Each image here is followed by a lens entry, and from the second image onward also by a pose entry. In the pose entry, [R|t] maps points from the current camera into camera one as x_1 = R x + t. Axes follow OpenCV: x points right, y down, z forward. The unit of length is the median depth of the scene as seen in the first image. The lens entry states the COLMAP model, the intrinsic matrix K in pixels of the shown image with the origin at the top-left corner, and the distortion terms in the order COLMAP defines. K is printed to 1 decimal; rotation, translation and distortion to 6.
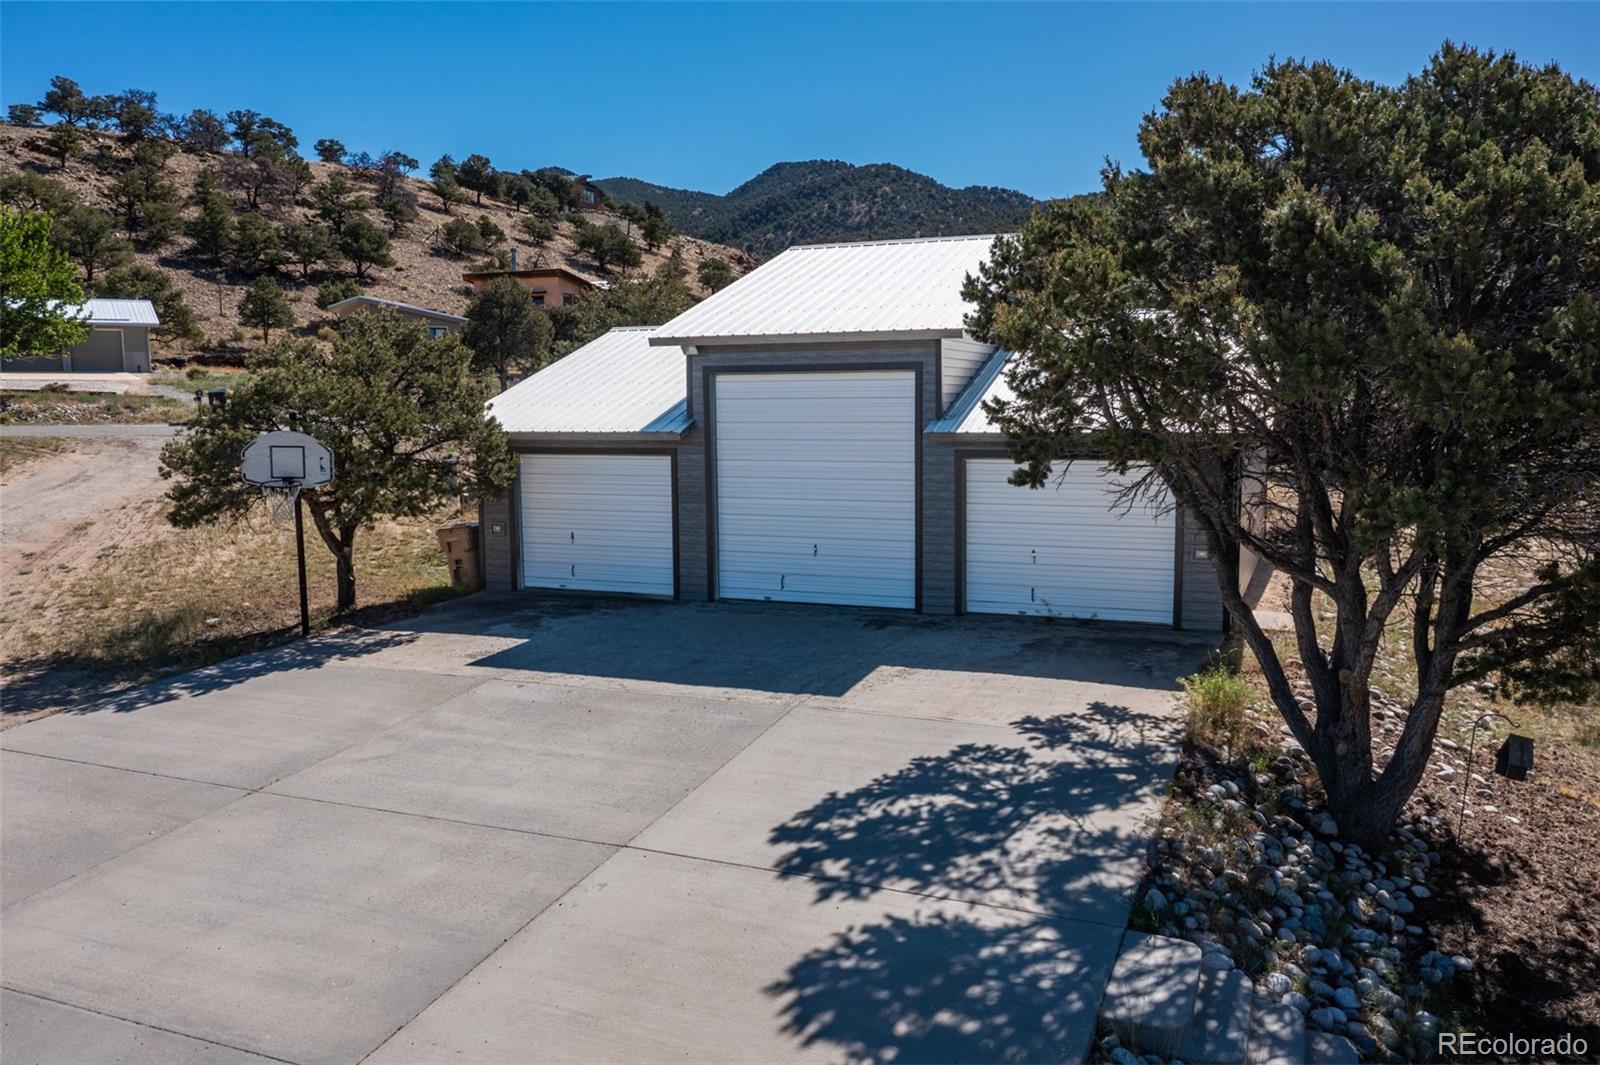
lens RADIAL K [[1265.0, 0, 797.3], [0, 1265.0, 533.1], [0, 0, 1]] dist [-0.010610, 0.007646]
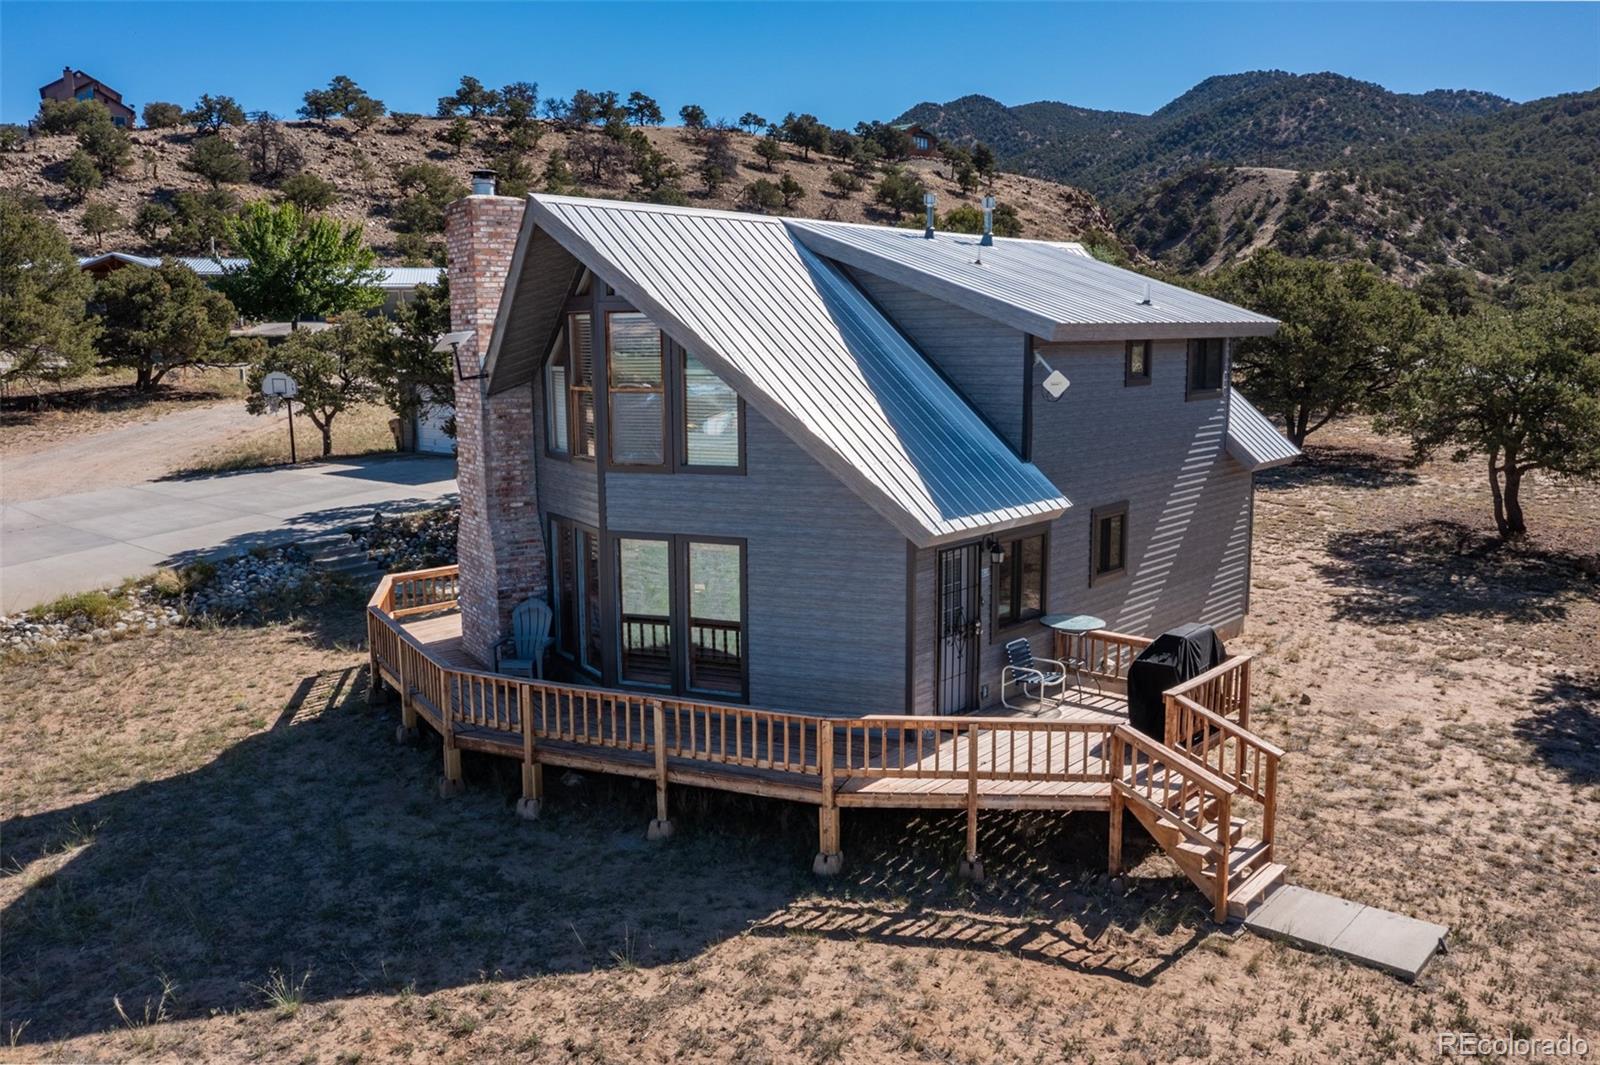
lens RADIAL K [[1265.0, 0, 797.3], [0, 1265.0, 533.1], [0, 0, 1]] dist [-0.010610, 0.007646]
pose [[0.946621, 0.051729, -0.318172, 0.177762], [-0.034081, 0.997569, 0.060790, 0.005641], [0.320543, -0.046701, 0.946082, -0.126302]]
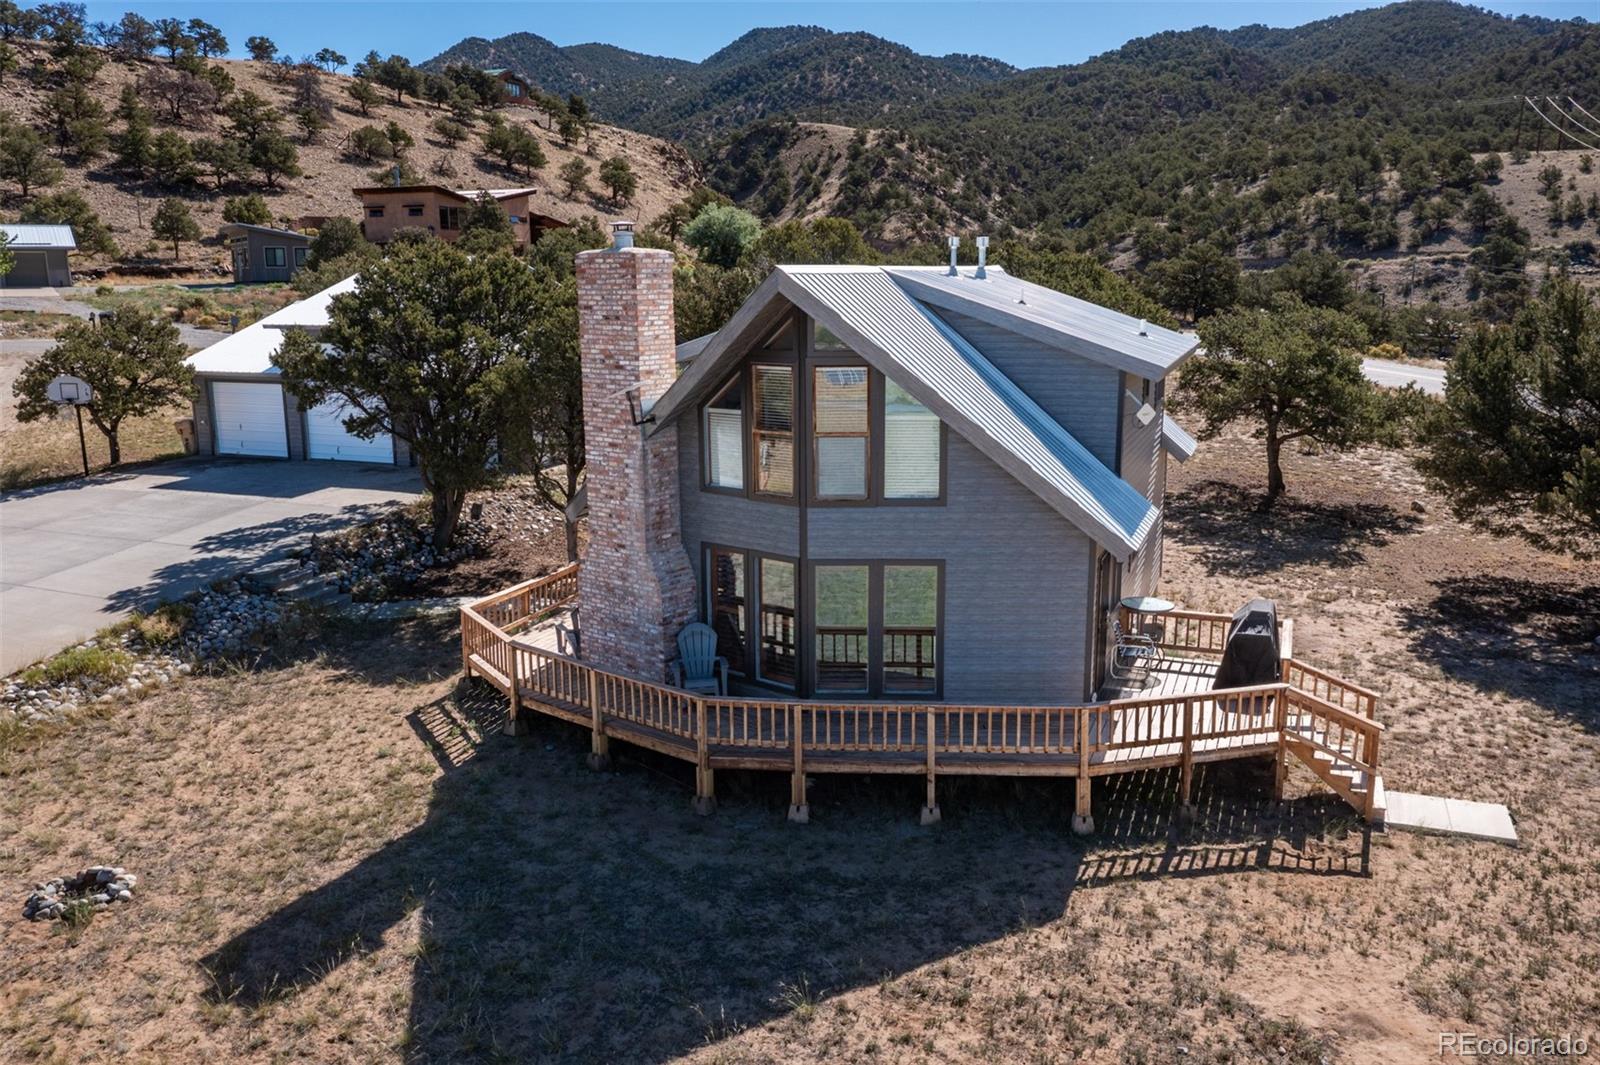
lens RADIAL K [[1265.0, 0, 797.3], [0, 1265.0, 533.1], [0, 0, 1]] dist [-0.010610, 0.007646]
pose [[0.999936, -0.000828, 0.011325, 0.110079], [-0.000280, 0.995235, 0.097500, -0.003962], [-0.011352, -0.097497, 0.995171, -0.156446]]
